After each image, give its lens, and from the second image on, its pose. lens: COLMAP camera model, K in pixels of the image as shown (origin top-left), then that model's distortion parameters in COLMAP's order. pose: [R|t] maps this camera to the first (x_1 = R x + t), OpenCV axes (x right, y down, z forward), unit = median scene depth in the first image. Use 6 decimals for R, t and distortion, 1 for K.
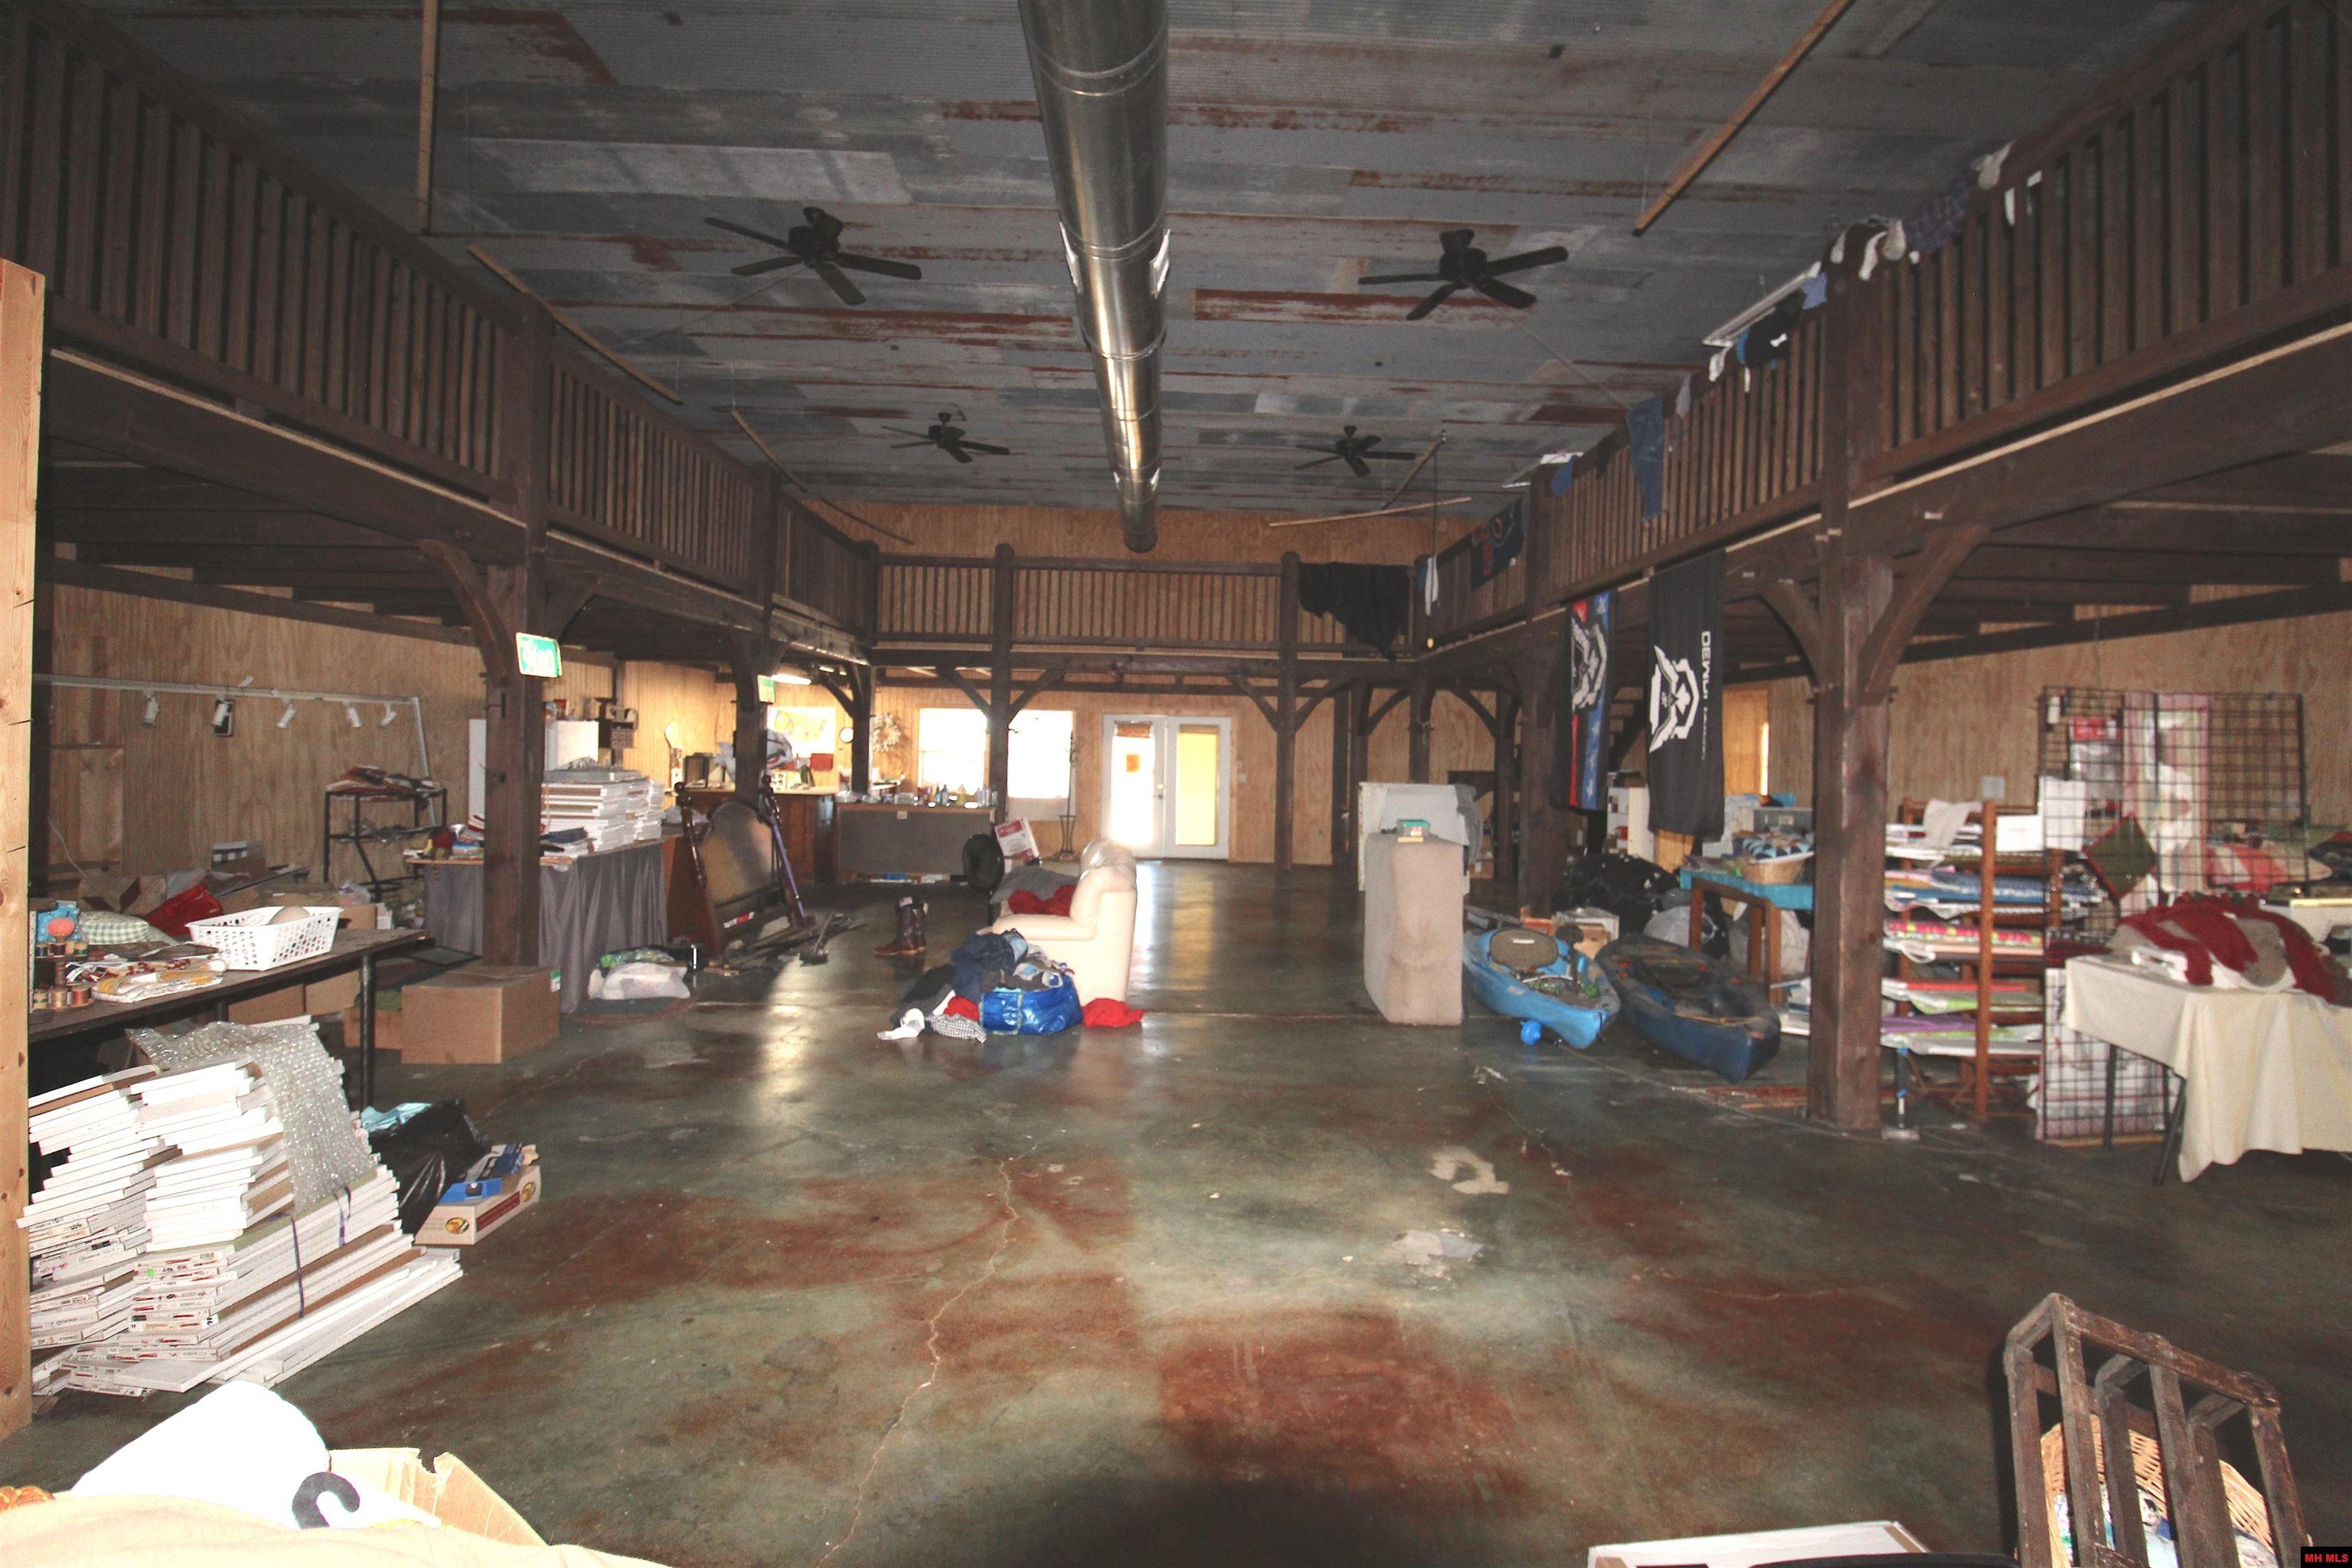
lens RADIAL K [[1129.3, 0, 1187.2], [0, 1129.3, 773.0], [0, 0, 1]] dist [-0.018917, -0.006619]
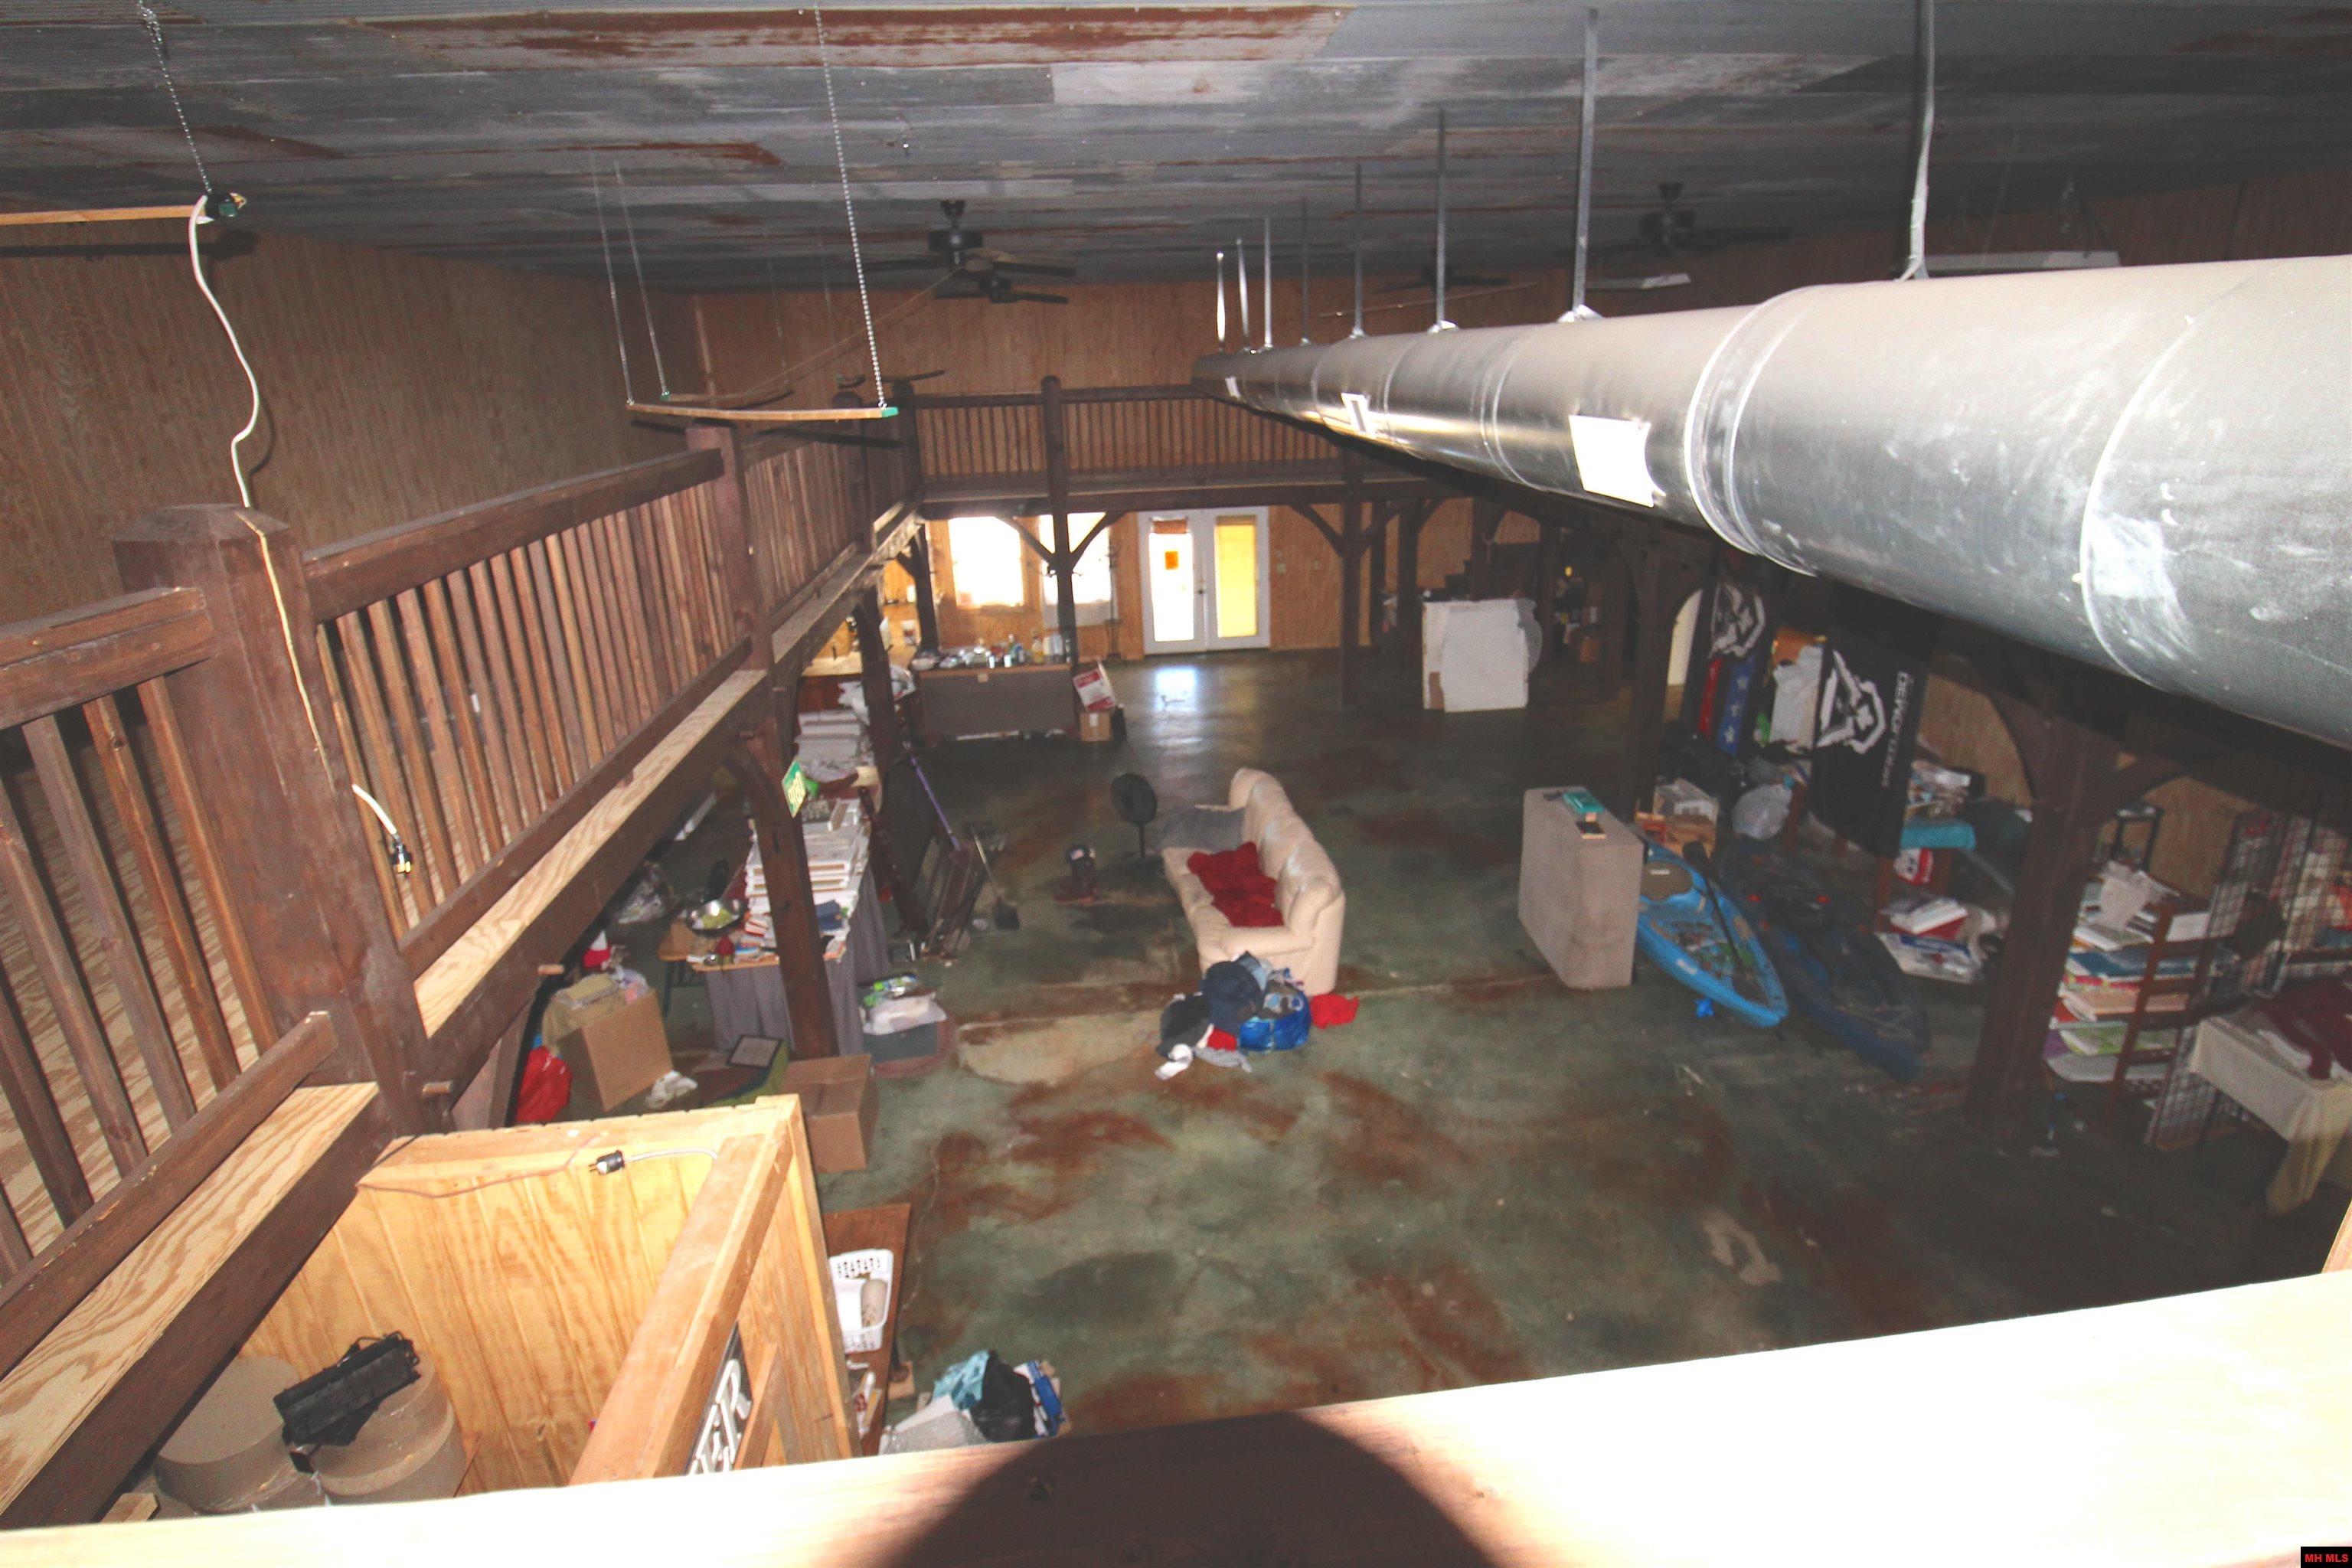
lens RADIAL K [[1129.3, 0, 1172.6], [0, 1129.3, 765.5], [0, 0, 1]] dist [-0.018917, -0.006619]
pose [[0.995415, -0.081831, 0.049520, -0.274940], [0.060833, 0.941158, 0.332448, -0.418997], [-0.073810, -0.327911, 0.941821, 0.023997]]
